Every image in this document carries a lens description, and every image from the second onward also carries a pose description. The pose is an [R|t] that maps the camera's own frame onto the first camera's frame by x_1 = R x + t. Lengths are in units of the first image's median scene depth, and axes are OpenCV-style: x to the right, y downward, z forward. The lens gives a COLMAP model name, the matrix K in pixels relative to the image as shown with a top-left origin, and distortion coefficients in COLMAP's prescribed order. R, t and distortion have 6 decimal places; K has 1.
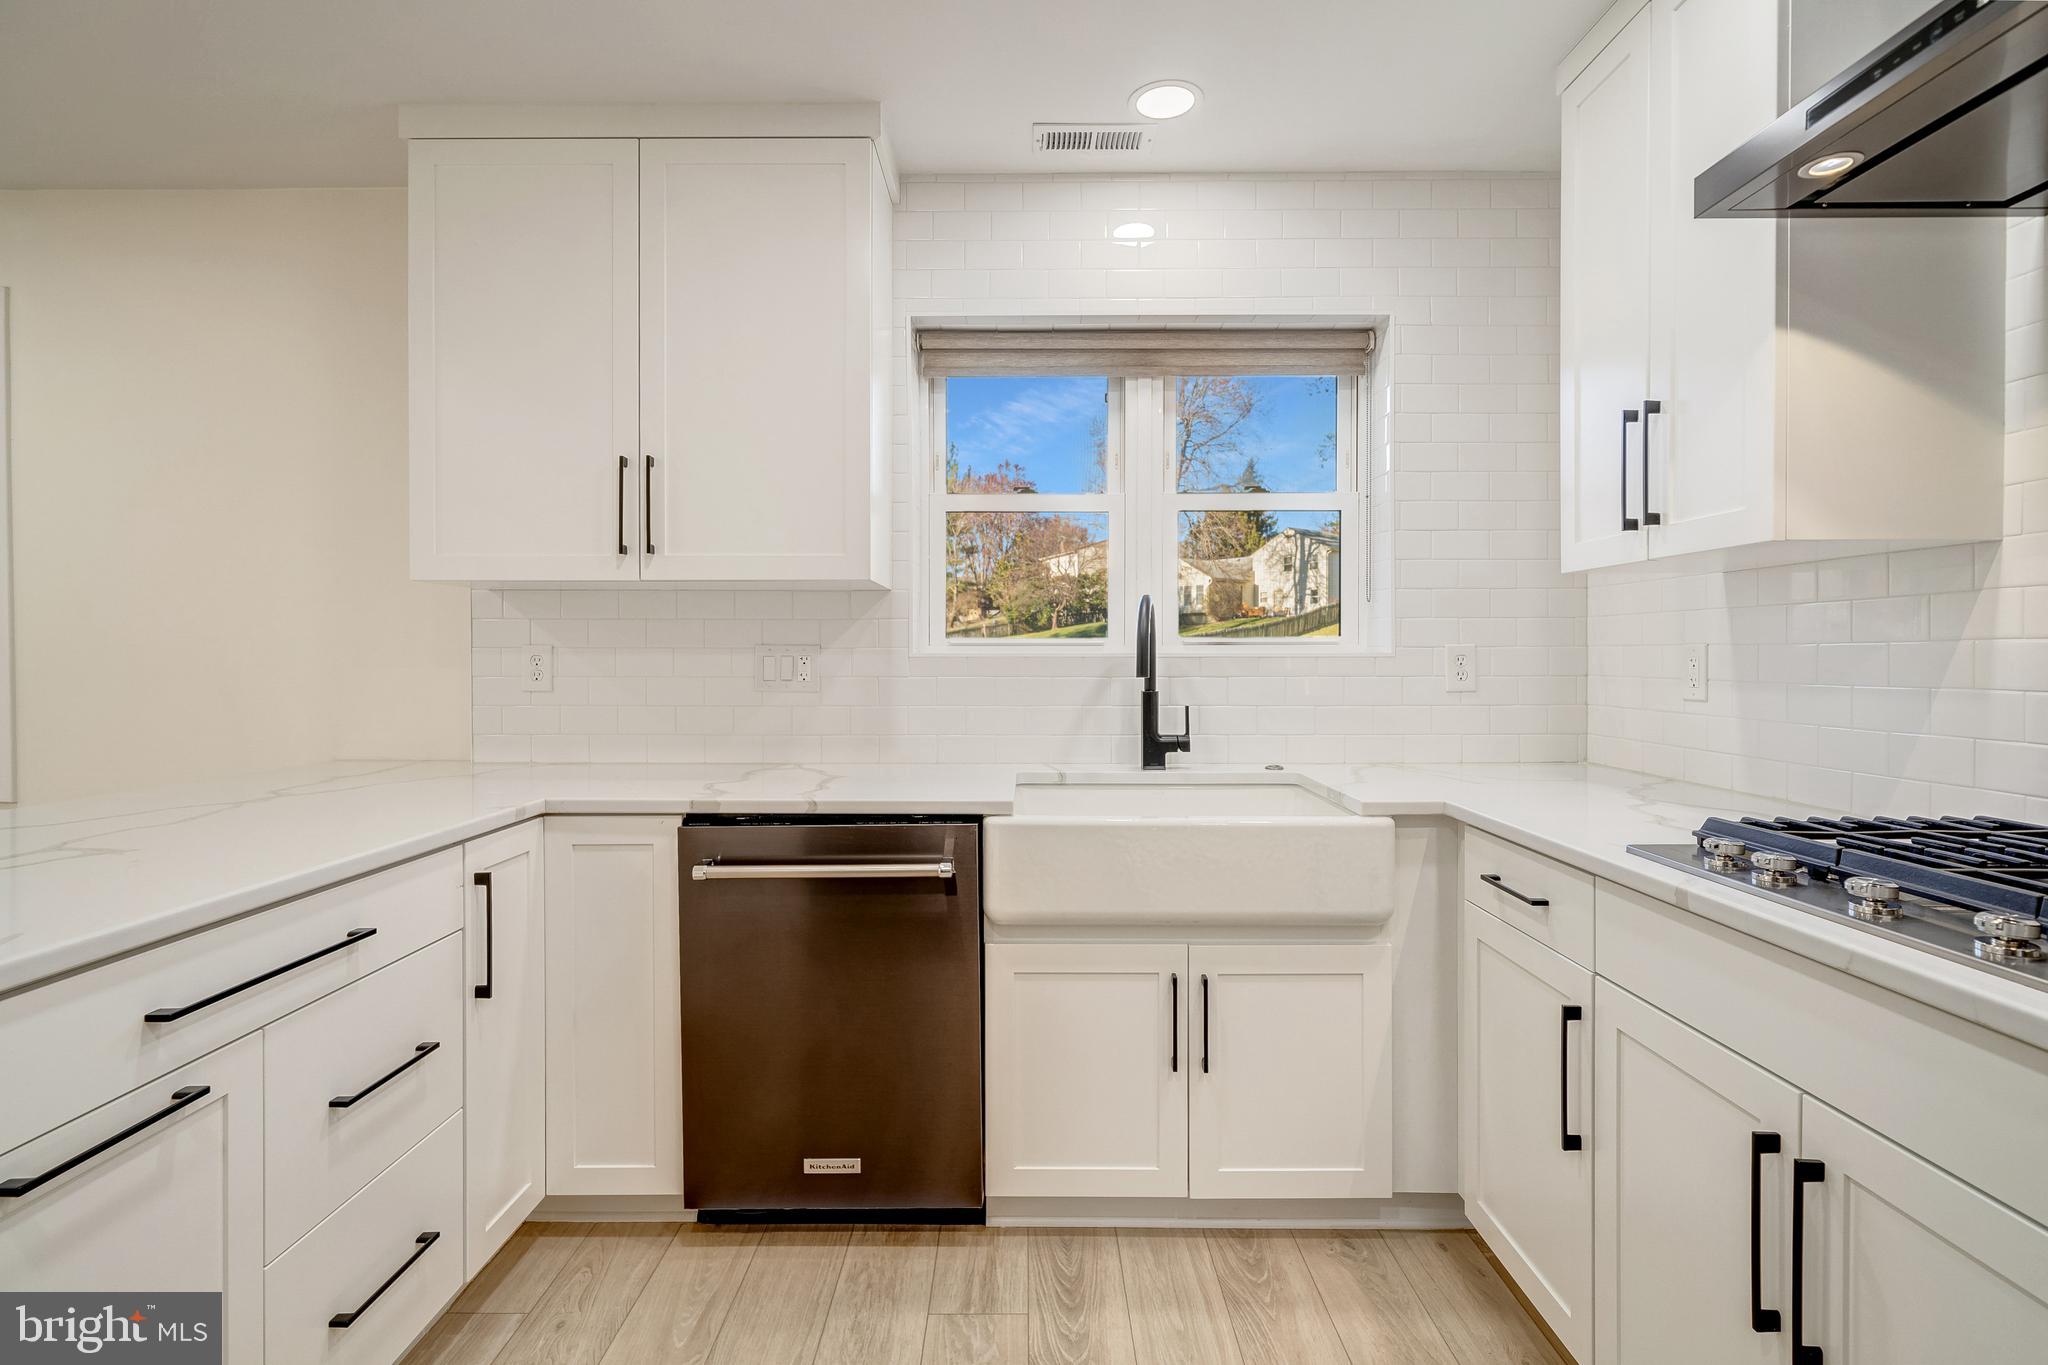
lens RADIAL K [[1007.4, 0, 991.1], [0, 1007.4, 659.3], [0, 0, 1]] dist [0.000553, -0.000048]
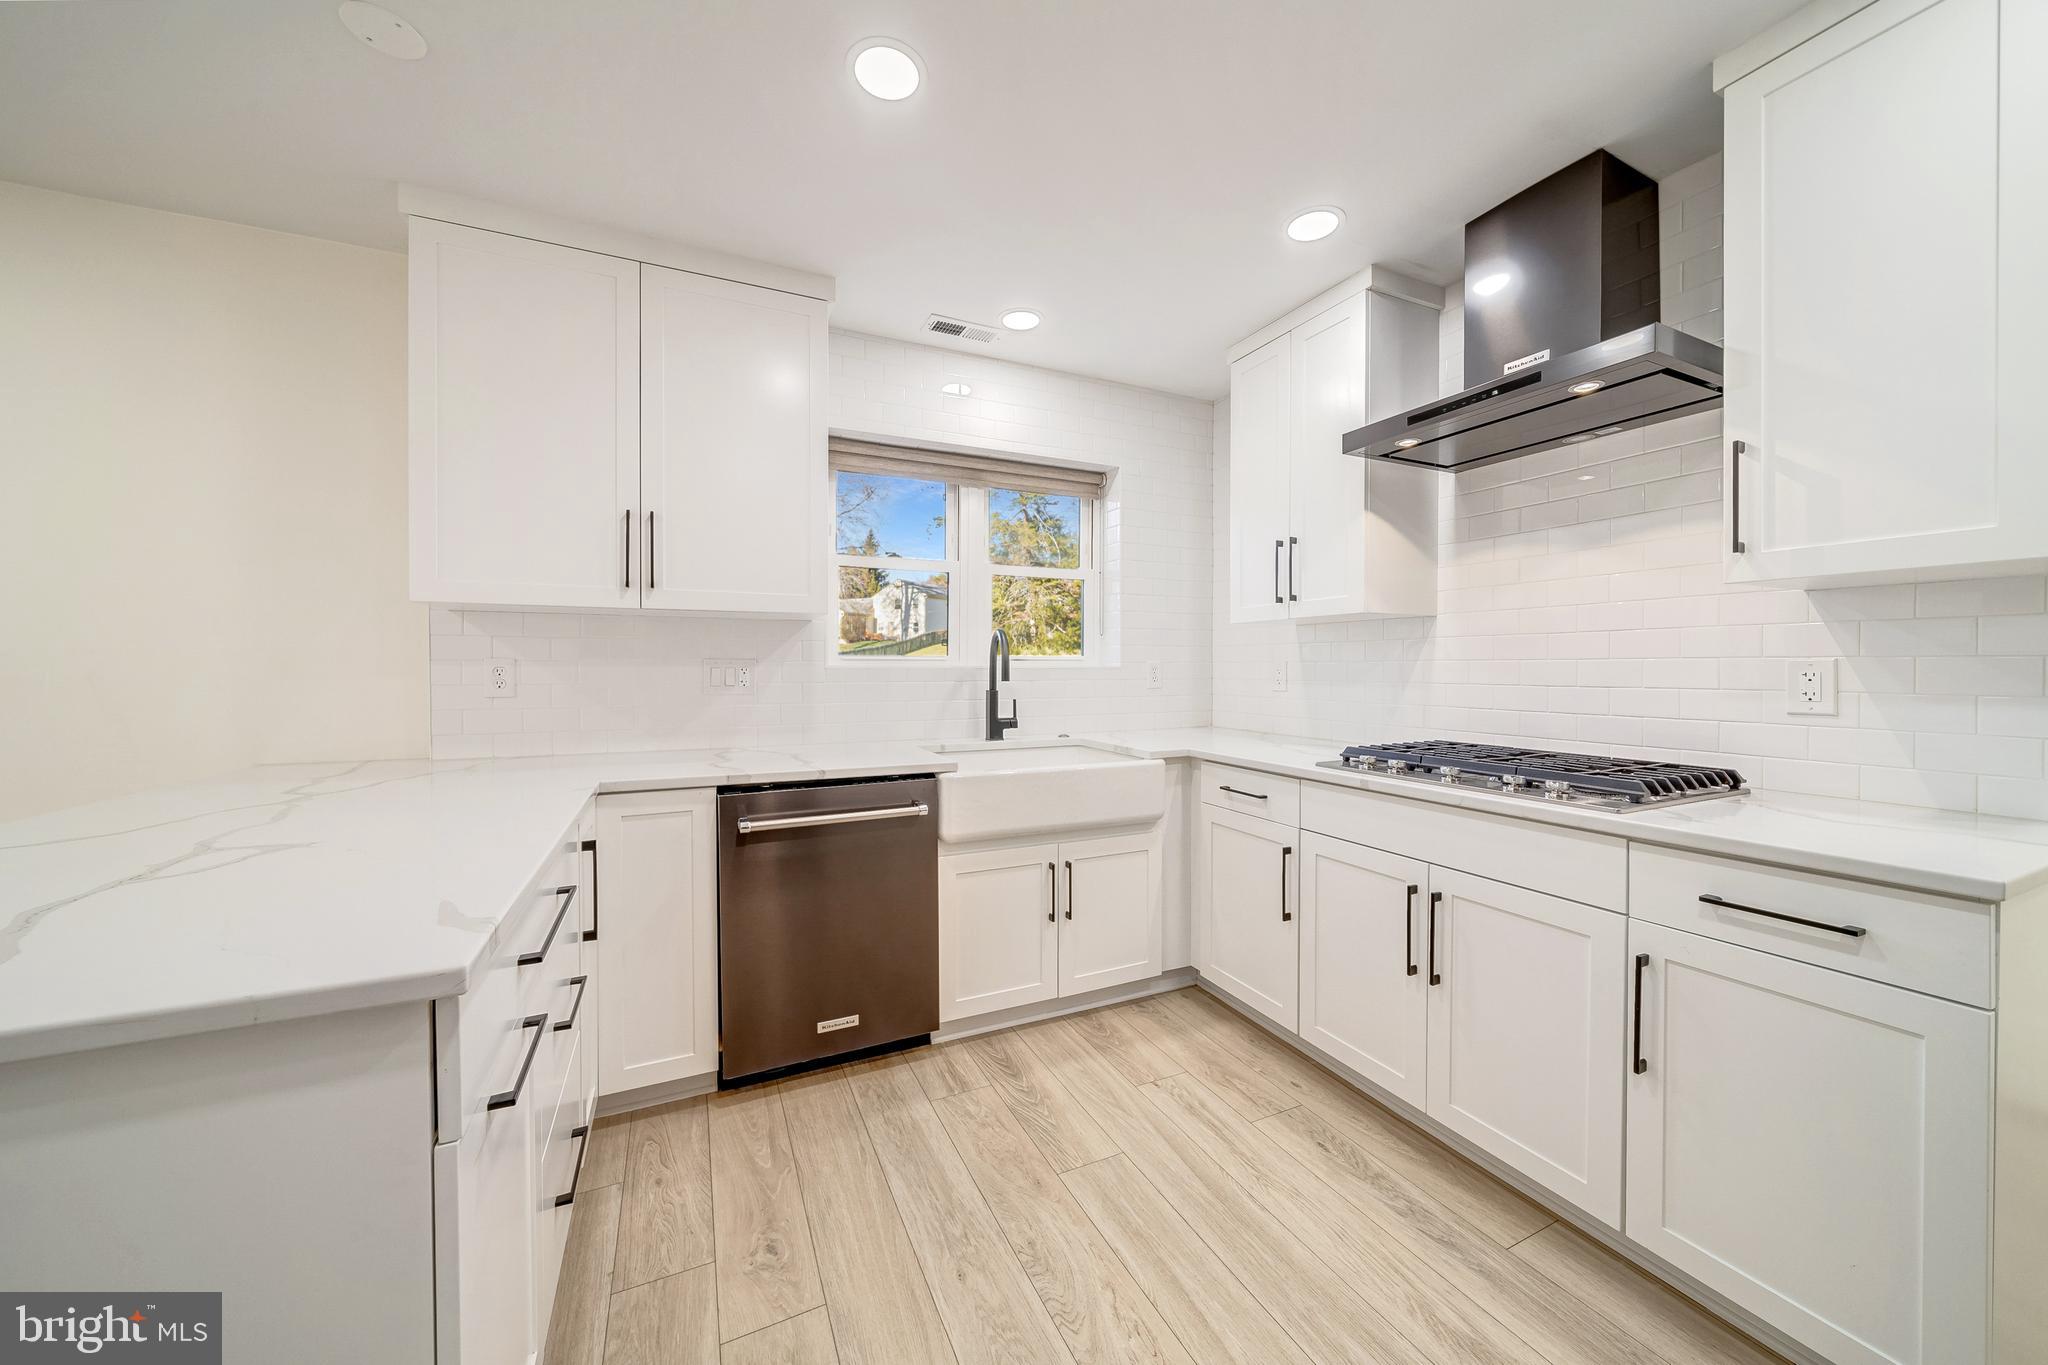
lens RADIAL K [[721.8, 0, 996.6], [0, 721.8, 673.1], [0, 0, 1]] dist [-0.006727, -0.000041]
pose [[0.907039, -0.002823, 0.421036, -0.378473], [0.001175, 0.999991, 0.004174, 0.000341], [-0.421044, -0.003291, 0.907034, -0.021287]]
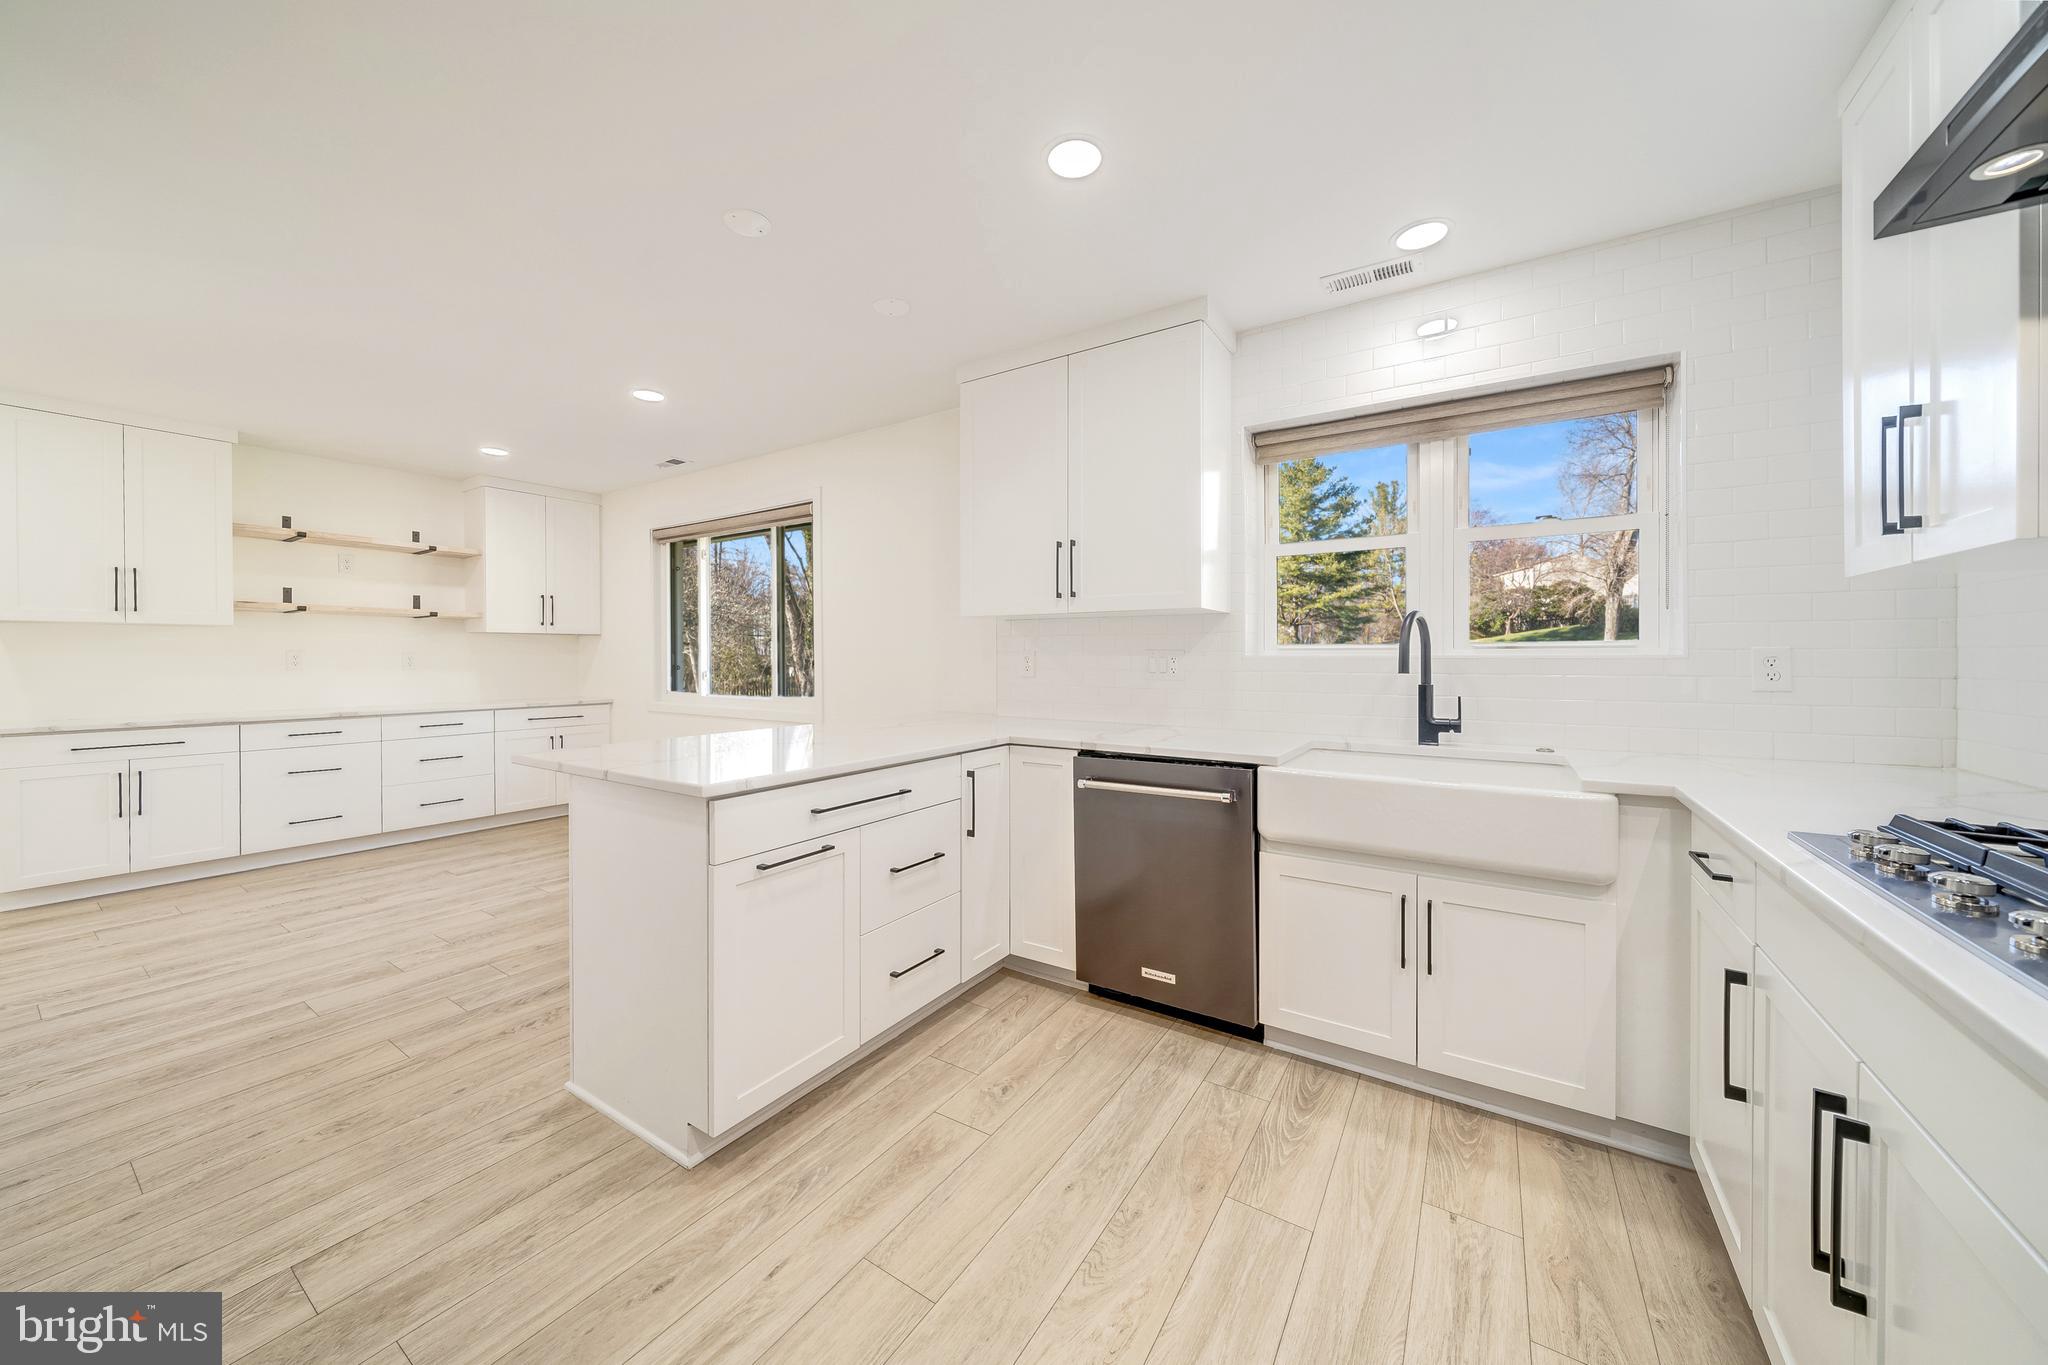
lens RADIAL K [[695.9, 0, 989.6], [0, 695.9, 657.9], [0, 0, 1]] dist [-0.003941, 0.000066]
pose [[0.835058, 0.001867, -0.550159, 0.222620], [-0.003029, 0.999995, -0.001204, 0.000157], [0.550154, 0.002672, 0.835059, -0.070513]]
